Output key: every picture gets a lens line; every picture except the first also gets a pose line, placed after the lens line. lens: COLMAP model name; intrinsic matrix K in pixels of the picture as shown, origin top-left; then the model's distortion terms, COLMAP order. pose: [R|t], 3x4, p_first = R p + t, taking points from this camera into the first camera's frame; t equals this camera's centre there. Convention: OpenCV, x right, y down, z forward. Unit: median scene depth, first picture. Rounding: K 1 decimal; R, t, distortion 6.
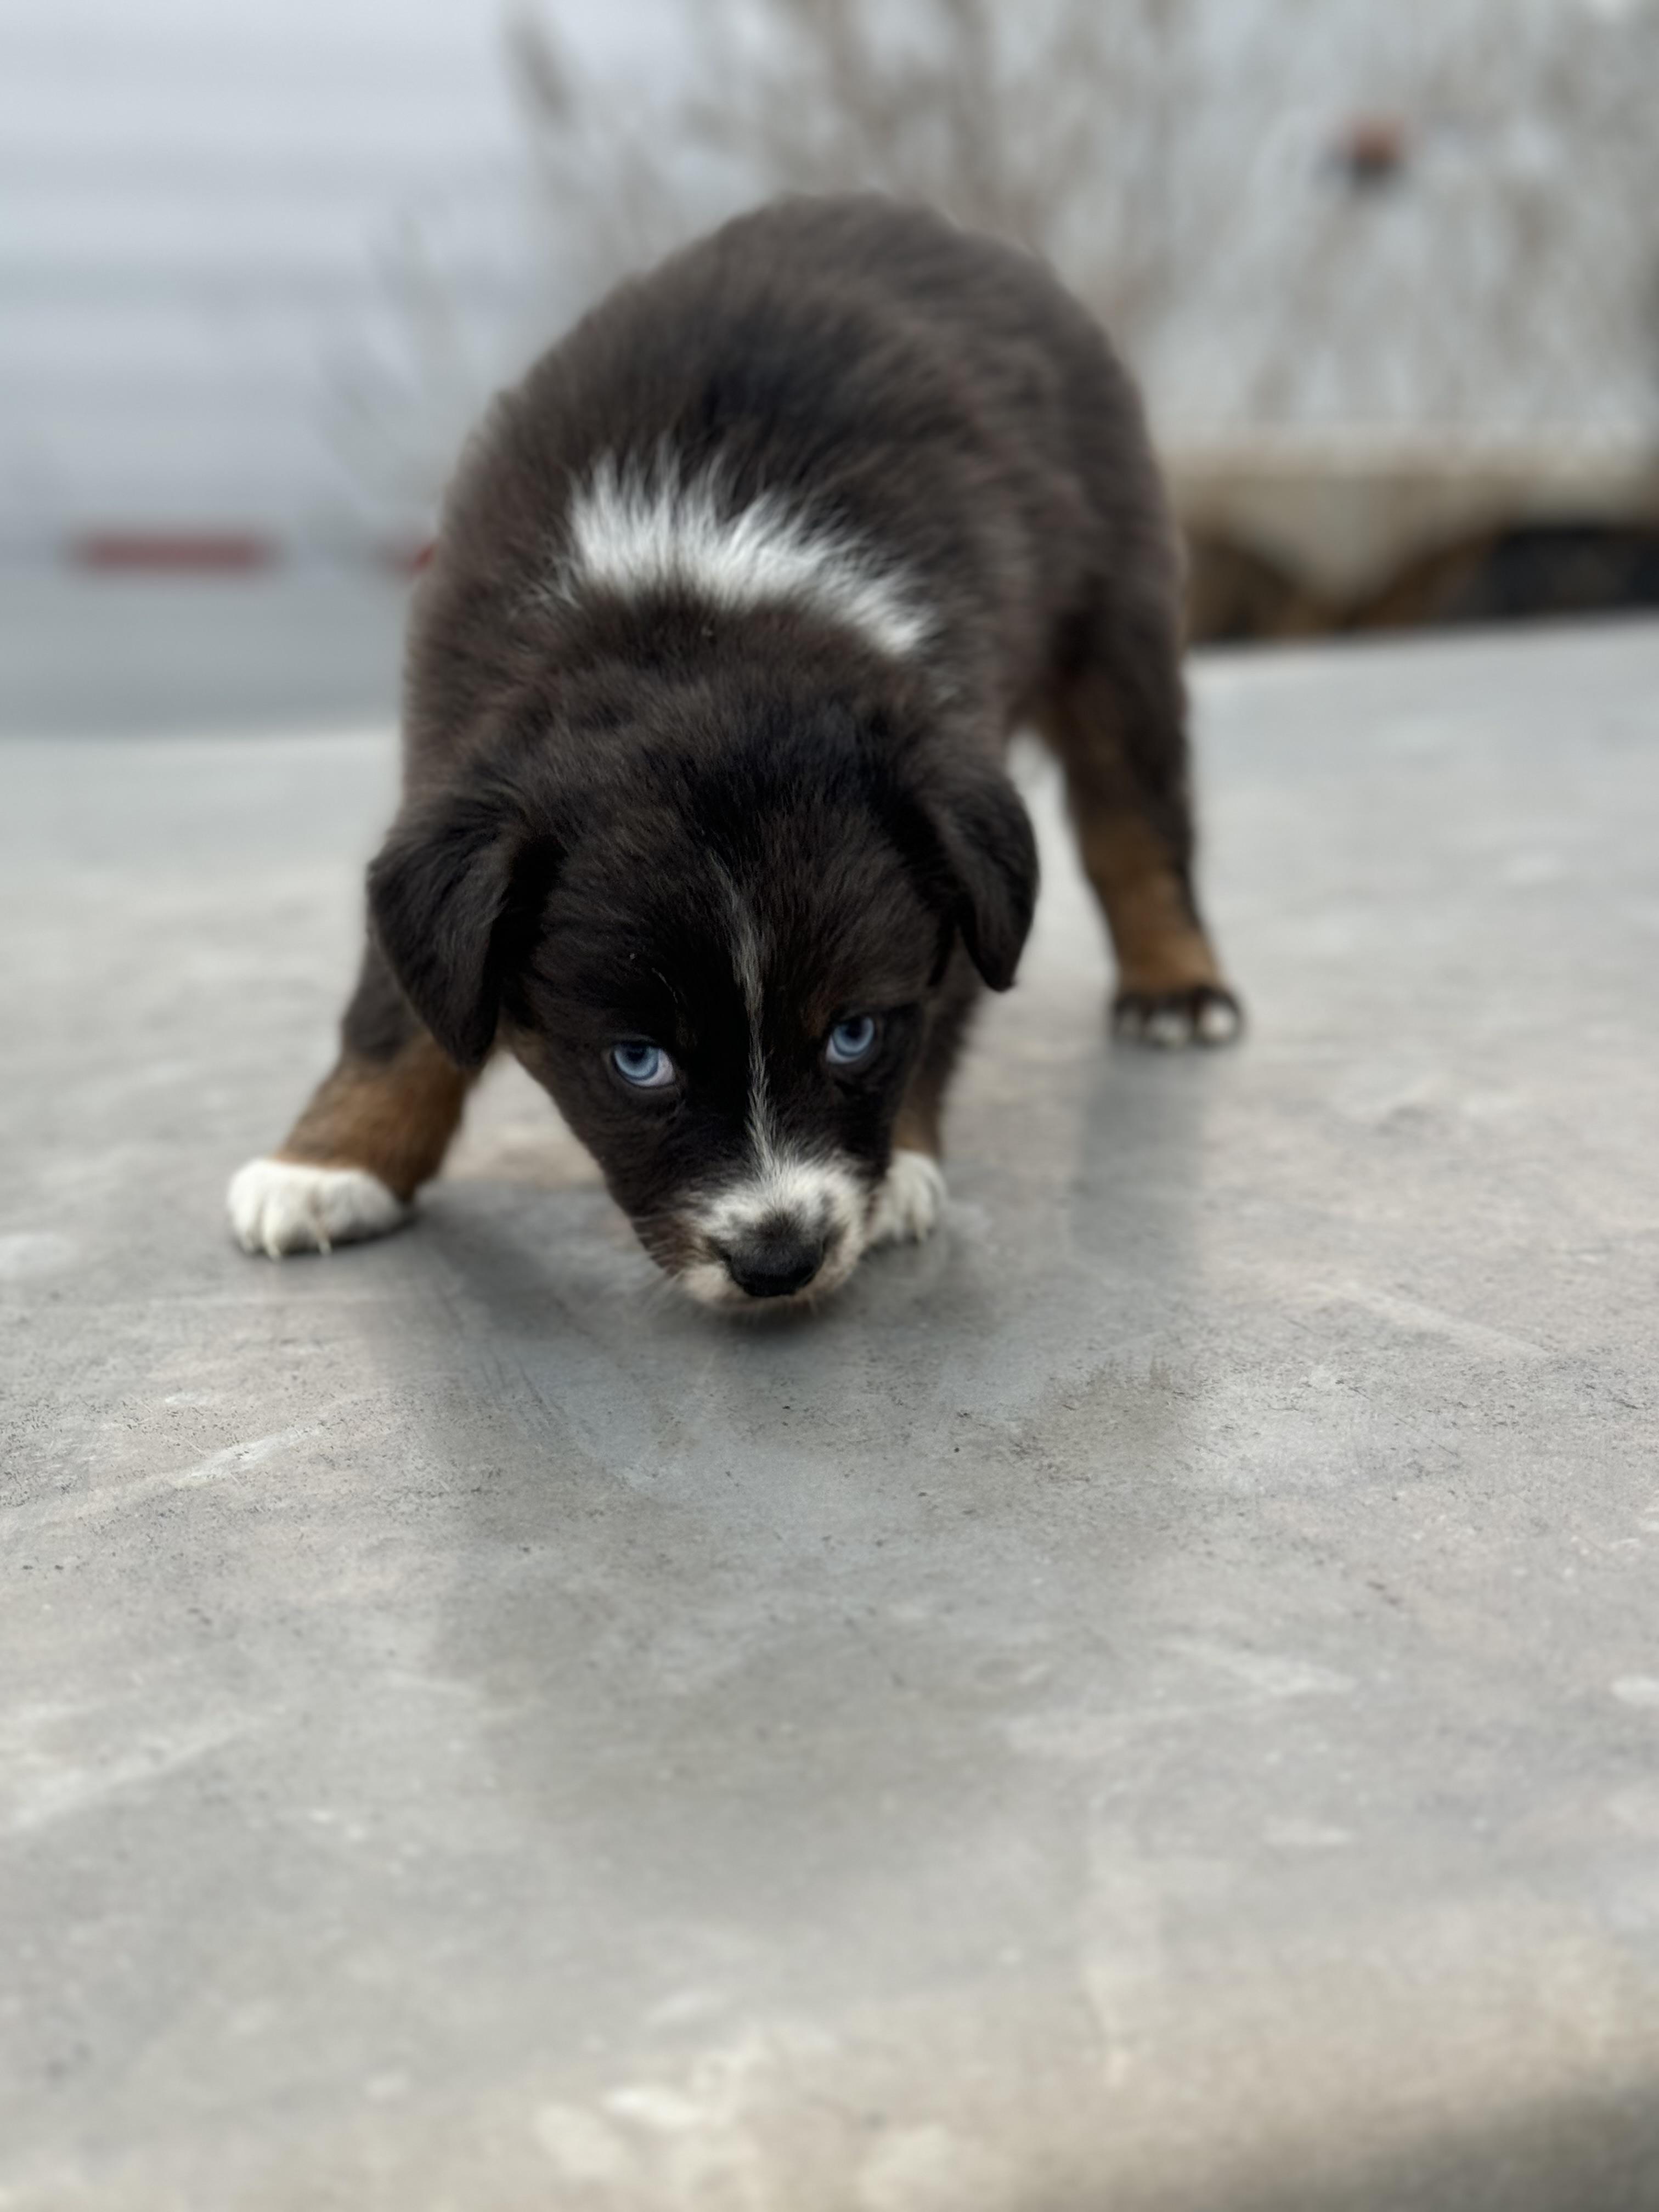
lens RADIAL K [[3182.3, 0, 840.3], [0, 3182.3, 1111.3], [0, 0, 1]] dist [0.146215, 0.000000]
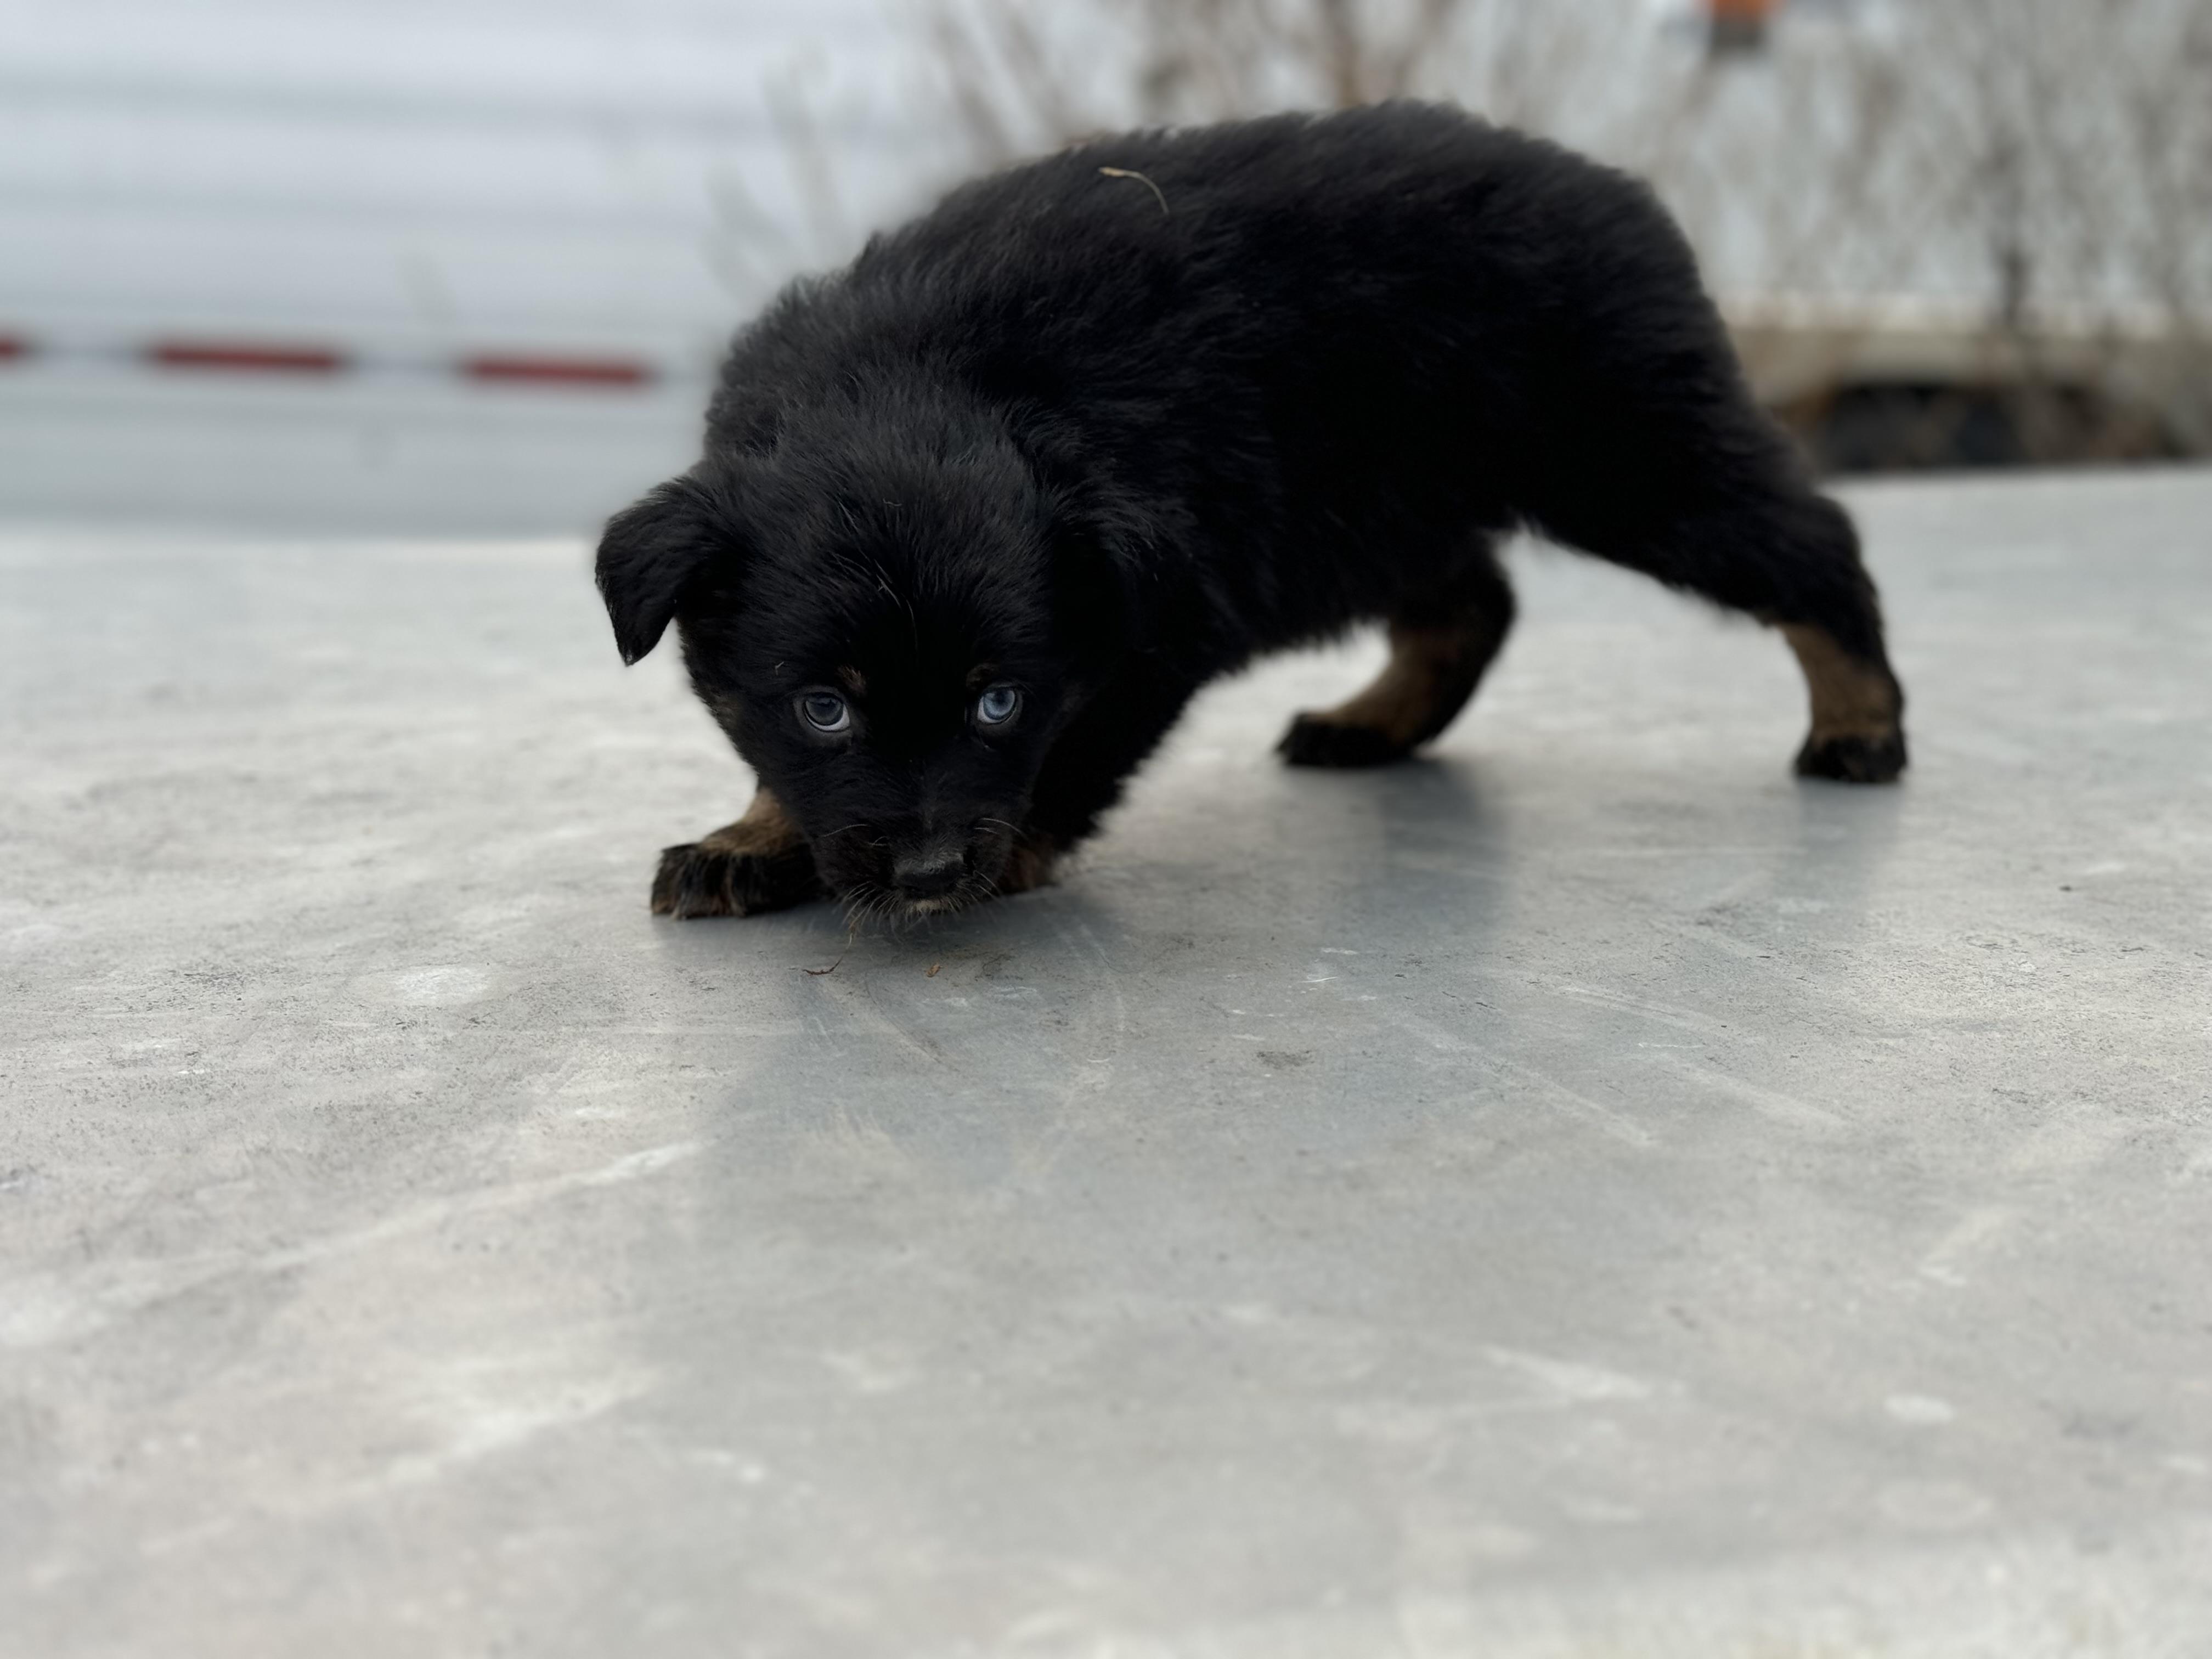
lens RADIAL K [[3182.3, 0, 1092.5], [0, 3182.3, 826.4], [0, 0, 1]] dist [0.146215, 0.000000]
pose [[0.998994, 0.035733, -0.027079, -0.007551], [-0.036736, 0.998621, -0.037500, 0.027741], [0.025701, 0.038457, 0.998930, -0.098474]]
